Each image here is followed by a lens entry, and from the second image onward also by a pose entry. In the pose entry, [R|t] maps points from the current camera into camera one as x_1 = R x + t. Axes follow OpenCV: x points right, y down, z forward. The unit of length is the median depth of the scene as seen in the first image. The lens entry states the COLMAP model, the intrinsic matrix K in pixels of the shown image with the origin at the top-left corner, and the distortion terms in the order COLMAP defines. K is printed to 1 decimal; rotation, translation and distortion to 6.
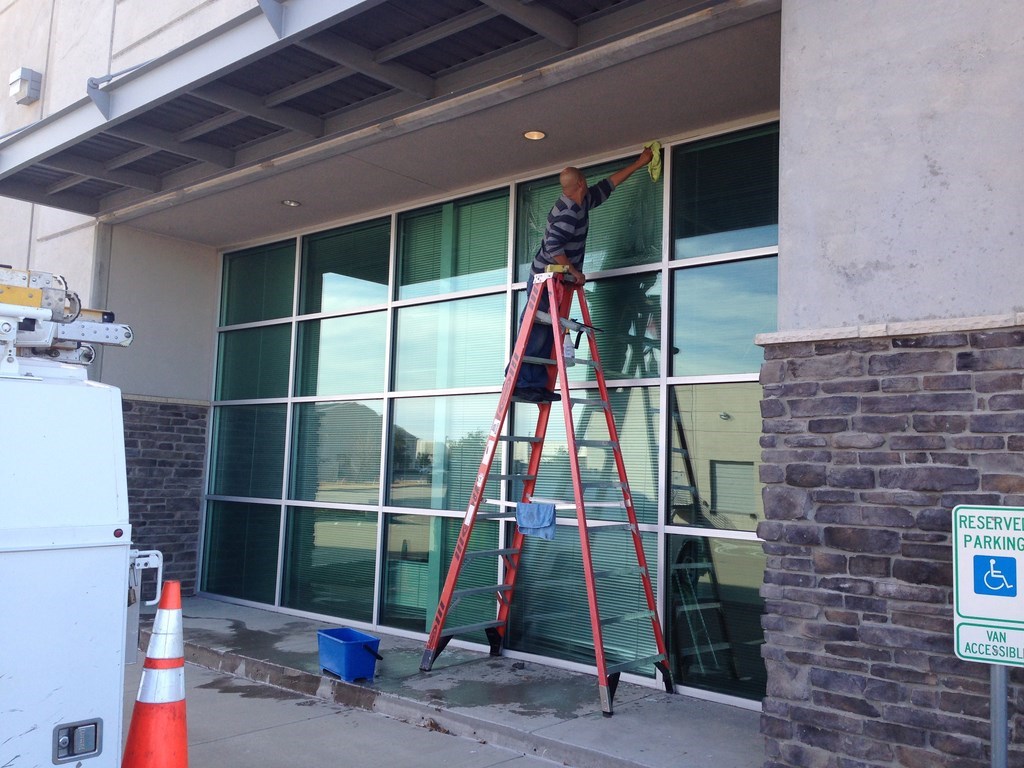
lens RADIAL K [[922.9, 0, 489.0], [0, 922.9, 378.2], [0, 0, 1]] dist [0.124204, -0.165017]
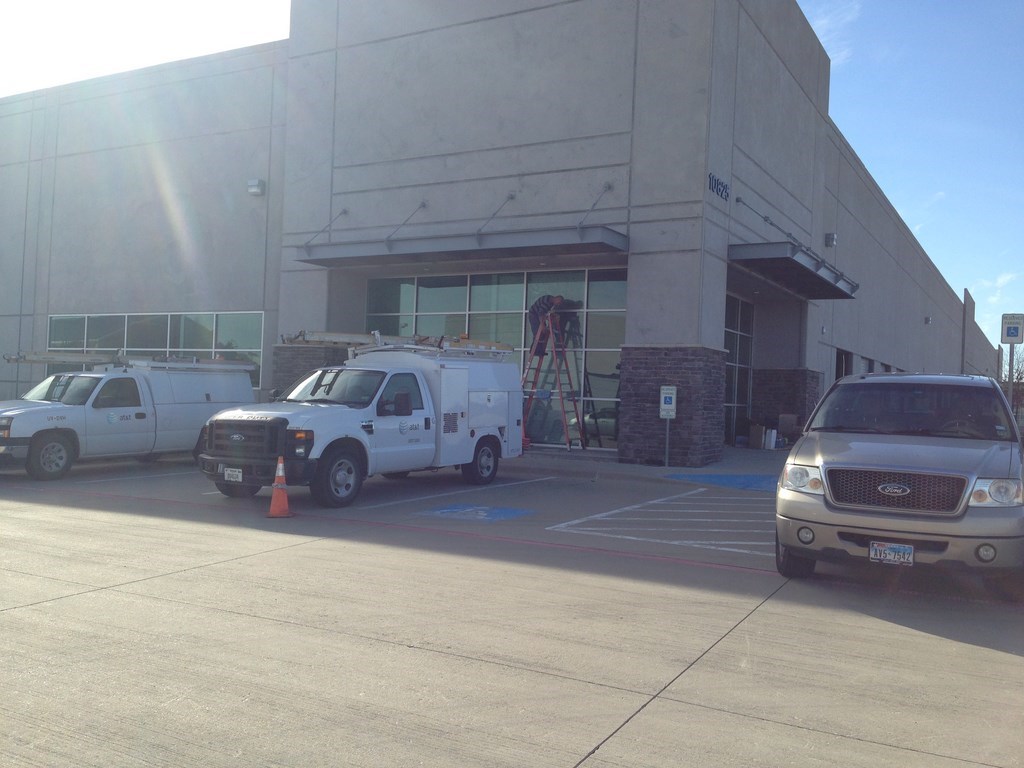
lens RADIAL K [[915.1, 0, 511.7], [0, 915.1, 382.0], [0, 0, 1]] dist [0.118094, -0.164566]
pose [[0.973121, 0.001920, 0.230286, -0.497990], [-0.024089, 0.995328, 0.093496, -0.114345], [-0.229031, -0.096530, 0.968621, -1.263469]]
